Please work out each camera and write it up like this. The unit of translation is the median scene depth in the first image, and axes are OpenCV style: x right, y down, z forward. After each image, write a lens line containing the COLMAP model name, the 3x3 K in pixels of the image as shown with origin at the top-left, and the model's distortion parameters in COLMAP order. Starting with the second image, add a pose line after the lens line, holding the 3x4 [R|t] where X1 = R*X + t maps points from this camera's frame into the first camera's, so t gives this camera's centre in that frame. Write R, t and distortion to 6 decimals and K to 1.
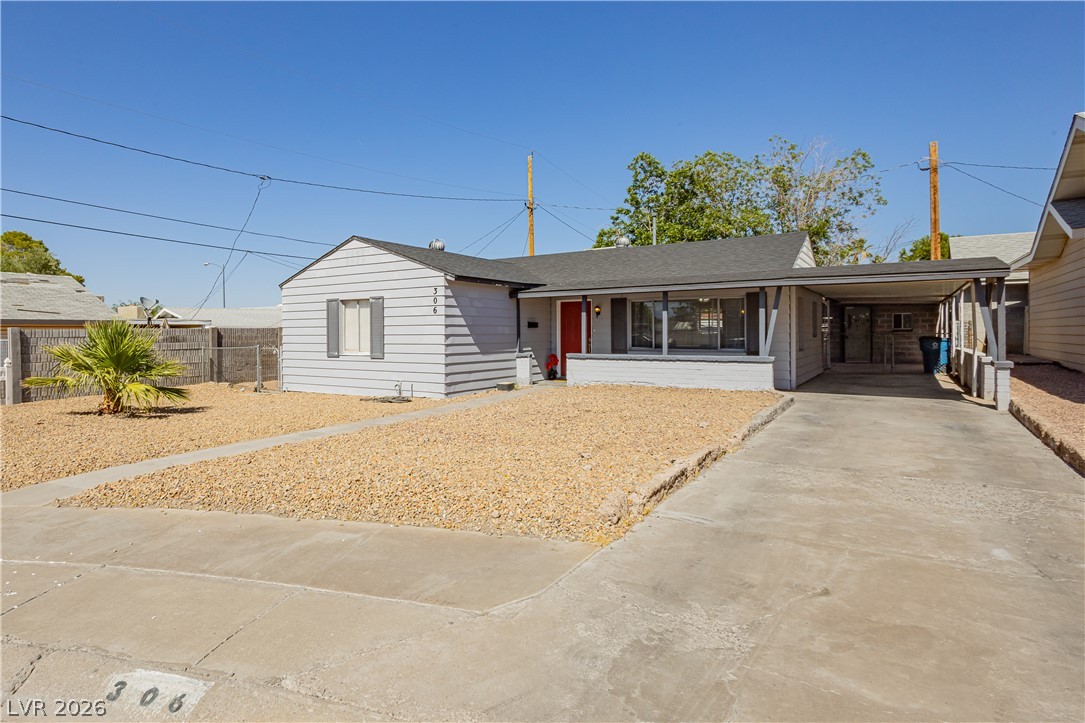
lens RADIAL K [[495.9, 0, 542.7], [0, 495.9, 331.7], [0, 0, 1]] dist [0.000523, -0.000087]
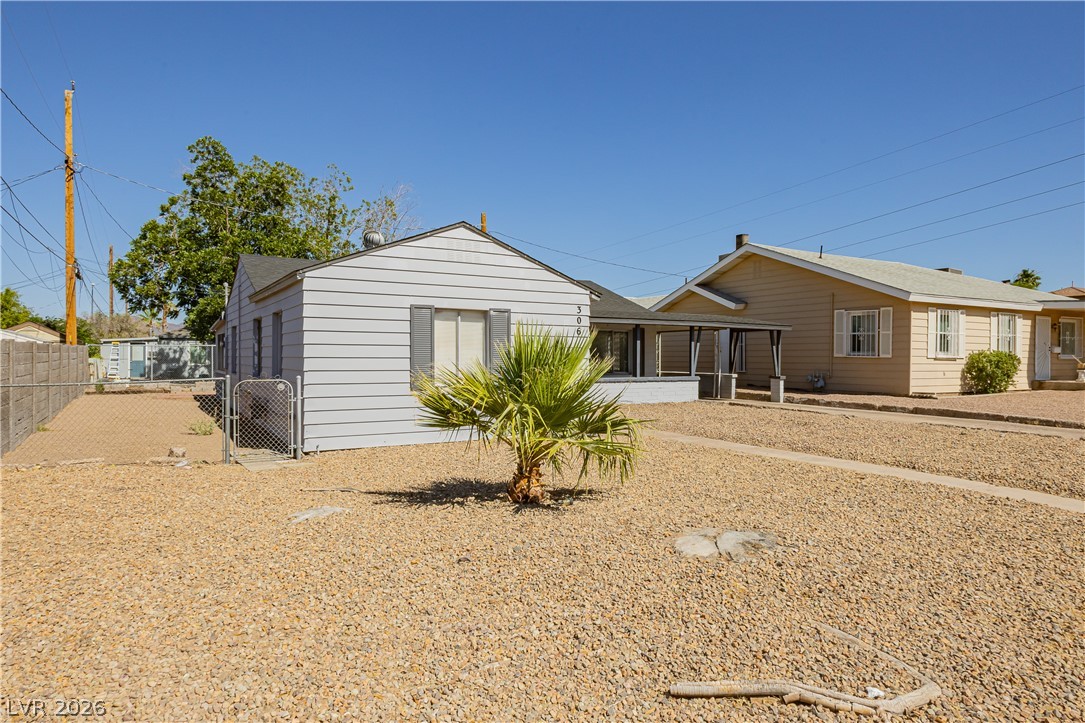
lens RADIAL K [[498.4, 0, 544.6], [0, 498.4, 355.4], [0, 0, 1]] dist [0.002024, -0.000426]
pose [[0.613112, 0.013687, 0.789878, -0.876878], [-0.009989, 0.999904, -0.009573, 0.008069], [-0.789933, -0.002021, 0.613190, 0.456483]]
